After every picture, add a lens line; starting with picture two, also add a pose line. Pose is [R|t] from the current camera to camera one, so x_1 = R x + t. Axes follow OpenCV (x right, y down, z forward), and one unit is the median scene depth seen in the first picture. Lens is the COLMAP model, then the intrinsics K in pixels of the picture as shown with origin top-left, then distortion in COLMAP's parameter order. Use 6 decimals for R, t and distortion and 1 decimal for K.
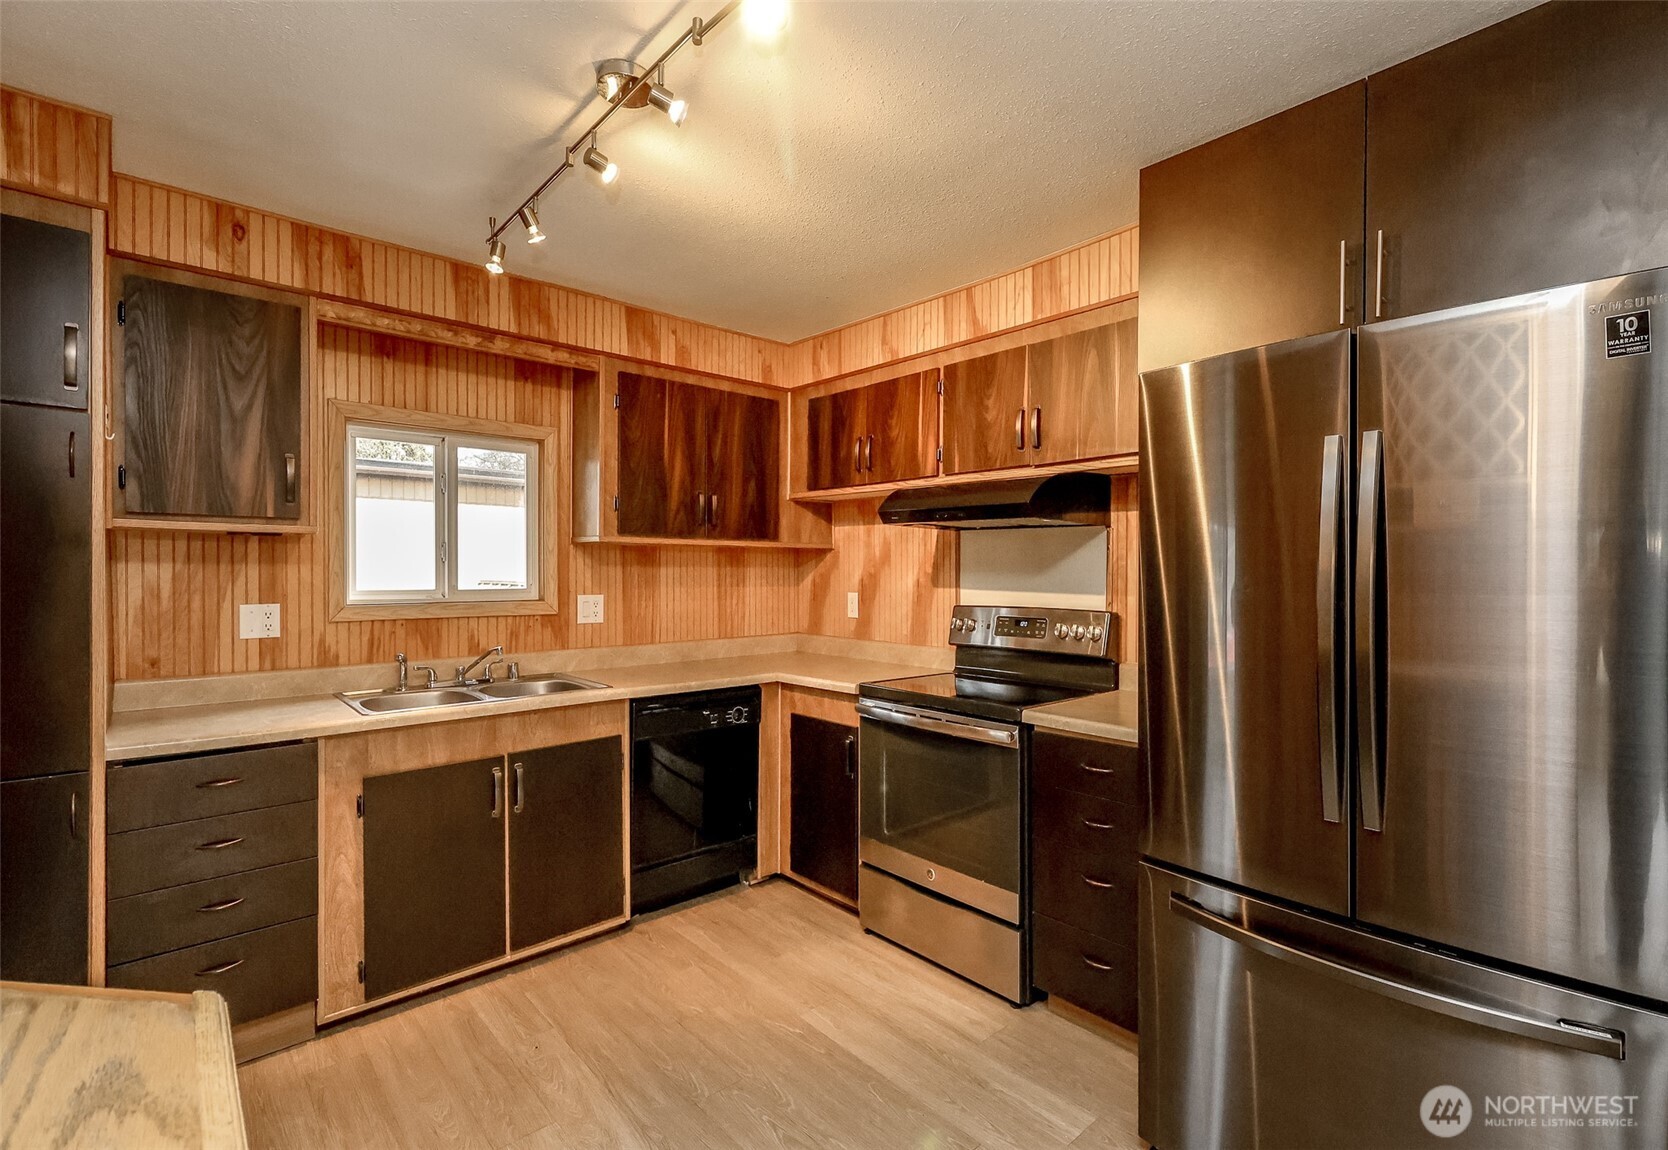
lens RADIAL K [[784.9, 0, 831.9], [0, 784.9, 569.0], [0, 0, 1]] dist [0.015587, -0.000068]
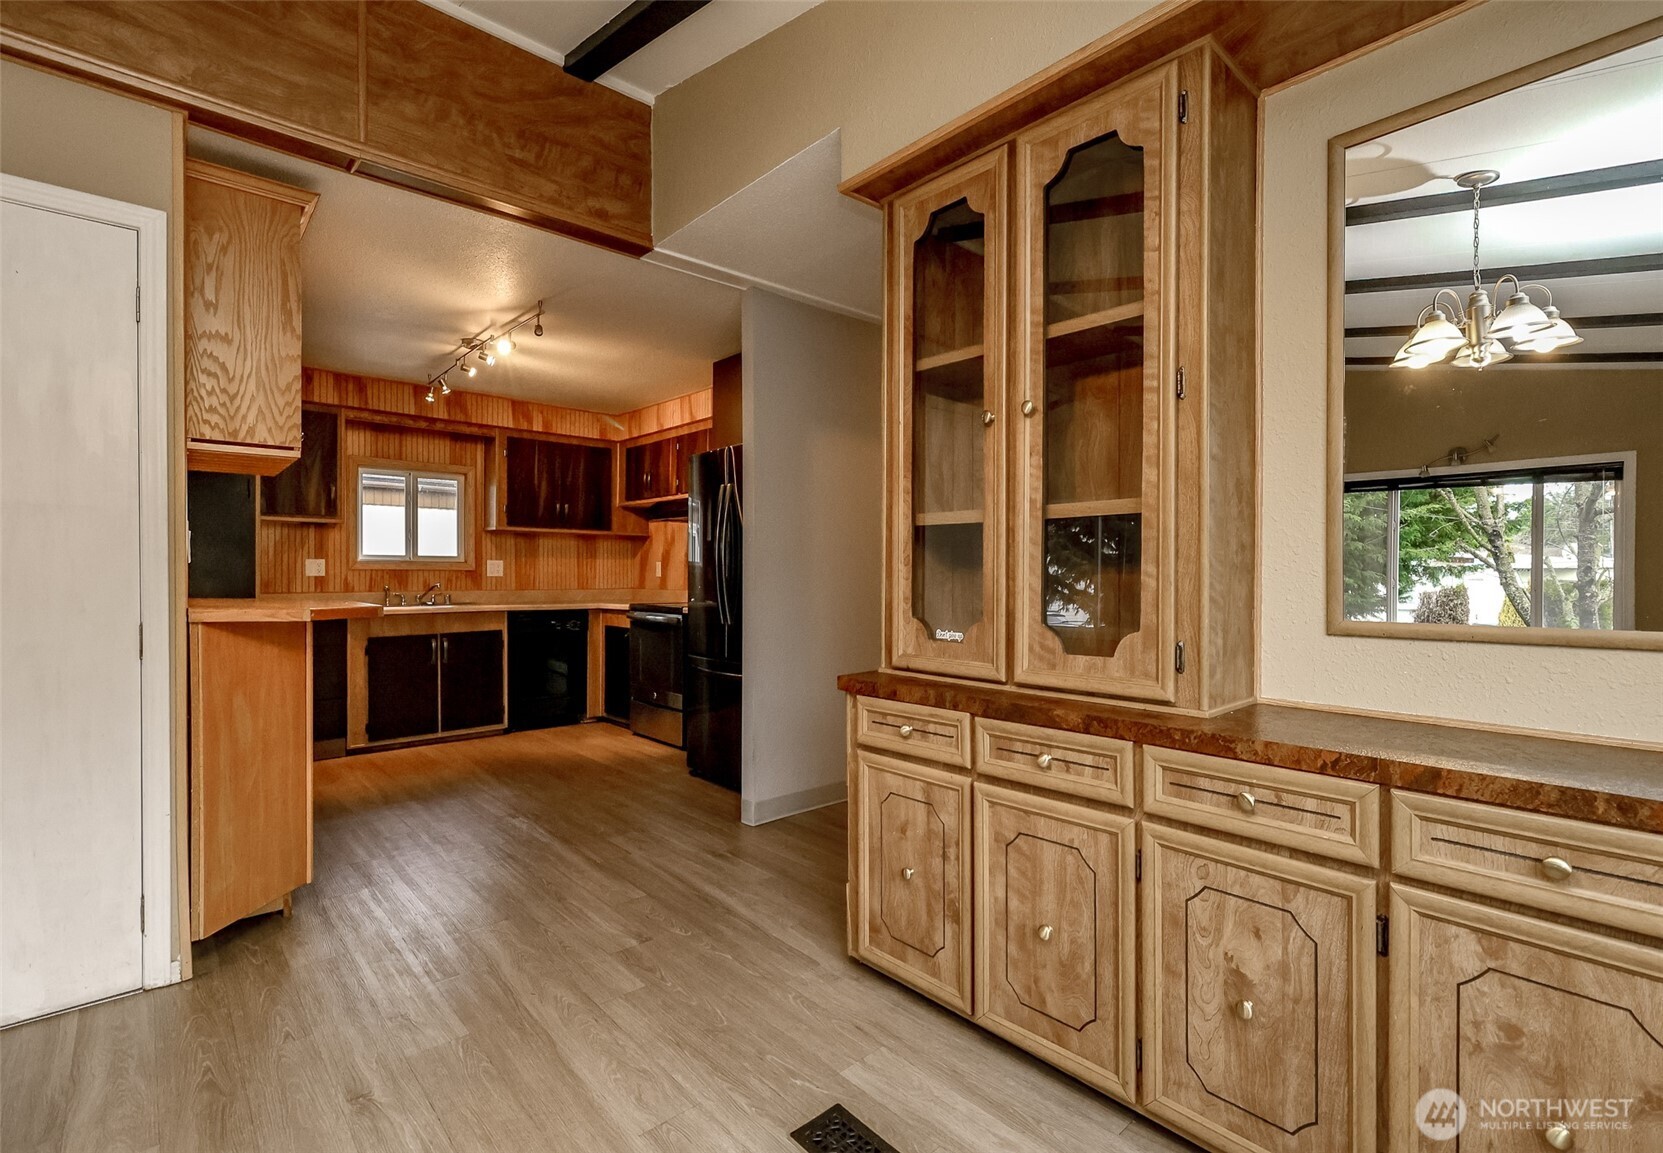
lens RADIAL K [[789.2, 0, 839.3], [0, 789.2, 572.6], [0, 0, 1]] dist [0.012127, 0.000149]
pose [[0.999940, -0.000176, 0.010990, 0.531784], [0.000196, 0.999998, -0.001835, 0.075575], [-0.010990, 0.001837, 0.999938, -0.935898]]
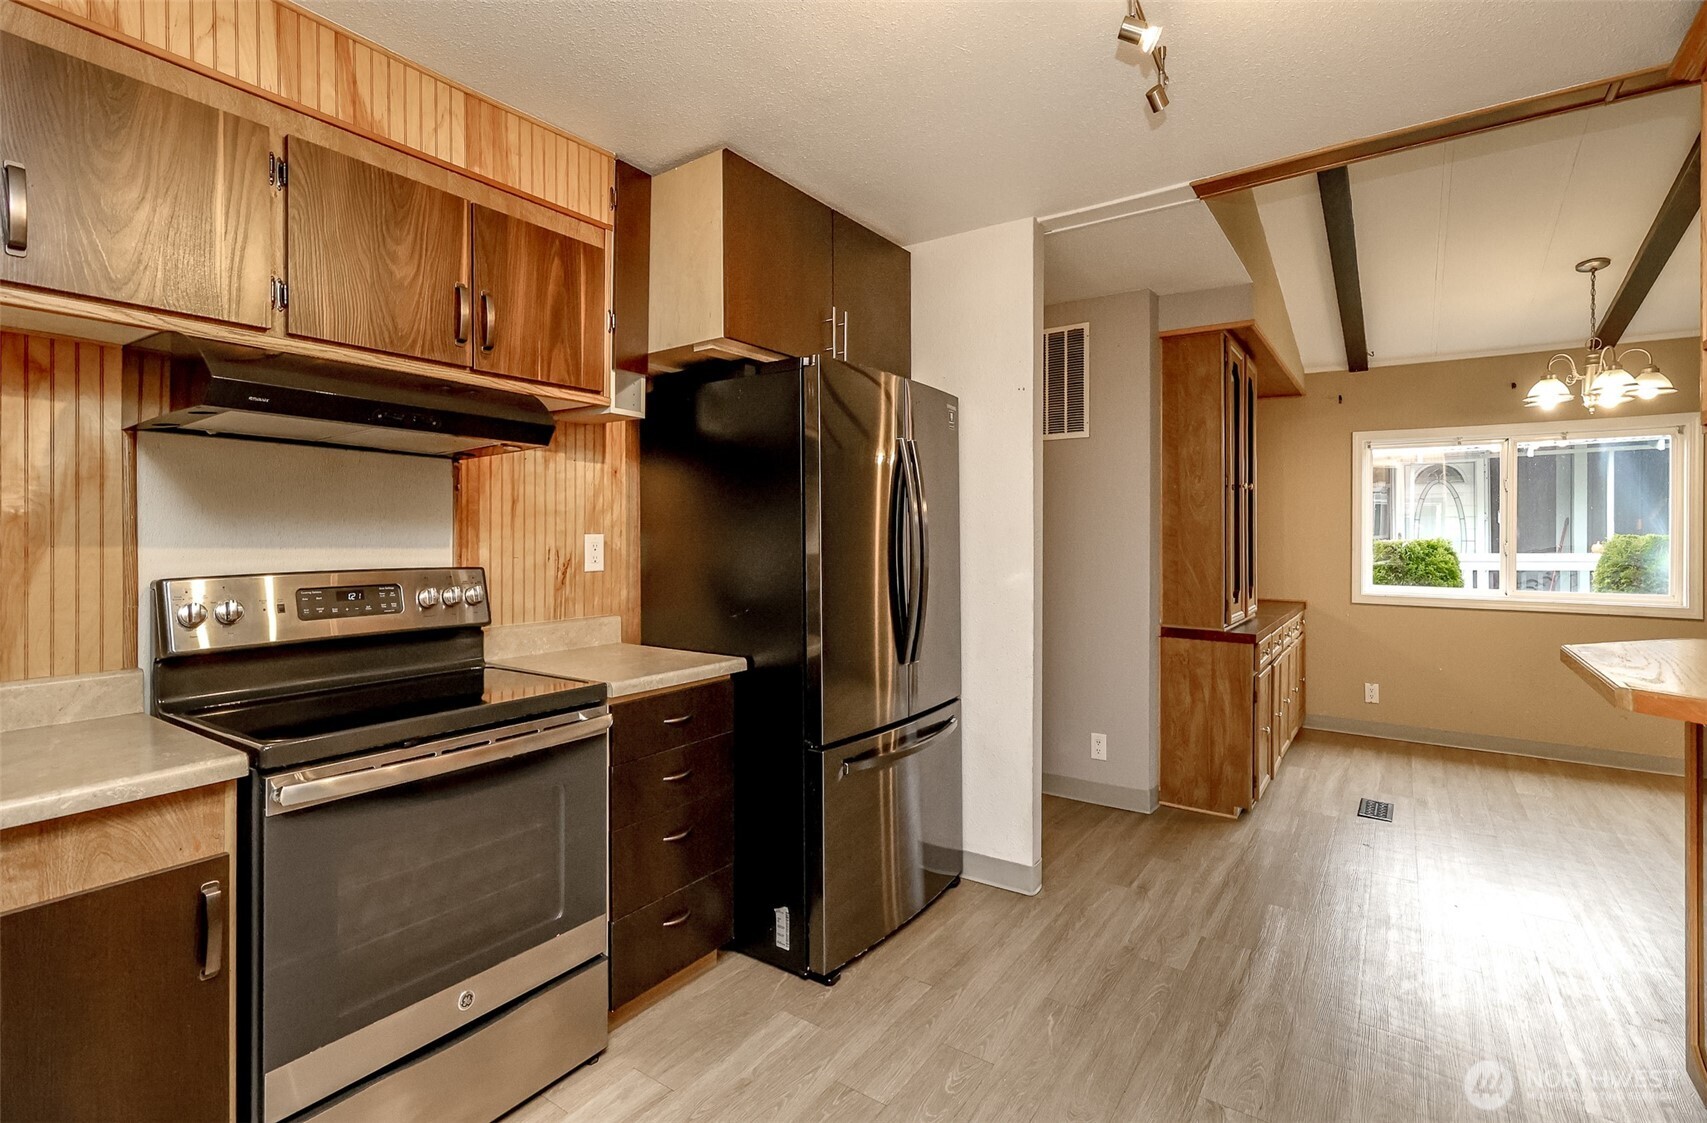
lens RADIAL K [[785.0, 0, 874.1], [0, 785.0, 535.4], [0, 0, 1]] dist [0.000836, -0.000668]
pose [[-0.261837, 0.002224, 0.965110, -0.517045], [-0.000714, 0.999997, -0.002498, 0.022235], [-0.965112, -0.001343, -0.261834, 0.794321]]
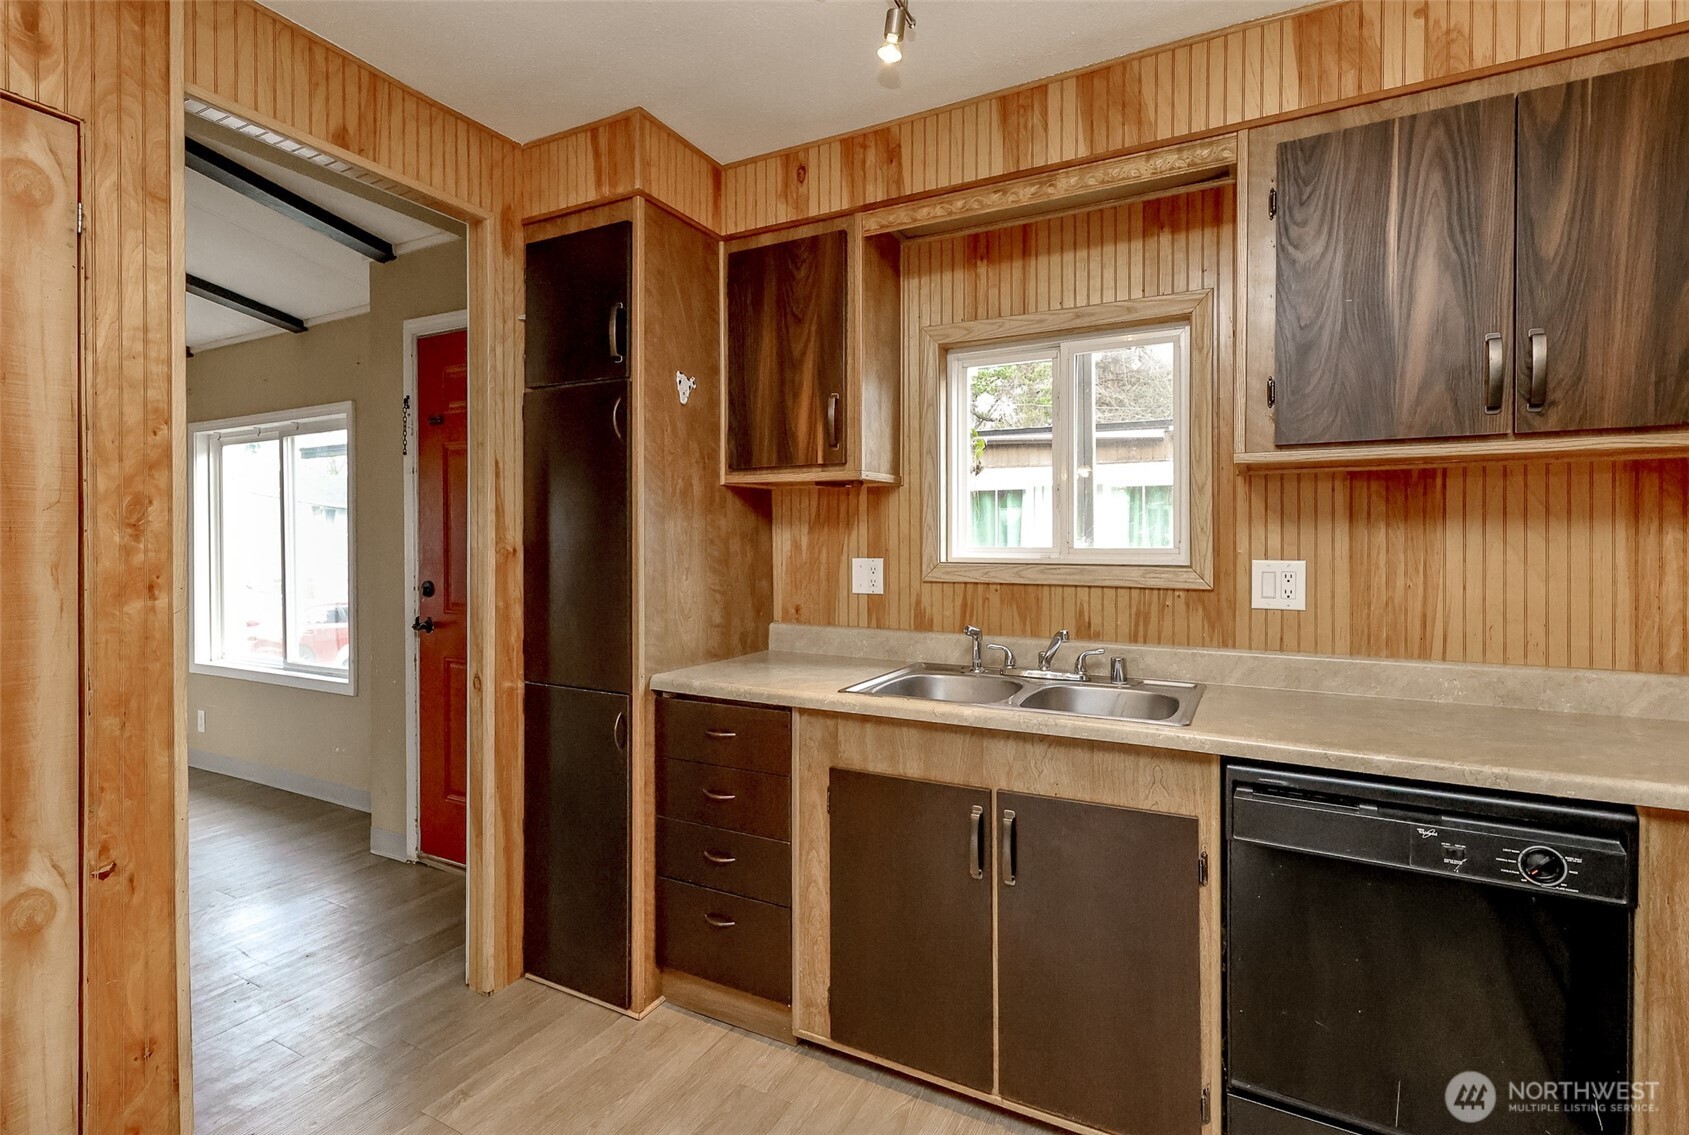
lens RADIAL K [[775.9, 0, 850.6], [0, 775.9, 547.6], [0, 0, 1]] dist [0.012234, -0.001484]
pose [[0.355265, 0.003599, -0.934759, 0.141182], [-0.000718, 0.999993, 0.003578, 0.025799], [0.934765, -0.000600, 0.355265, 0.594149]]
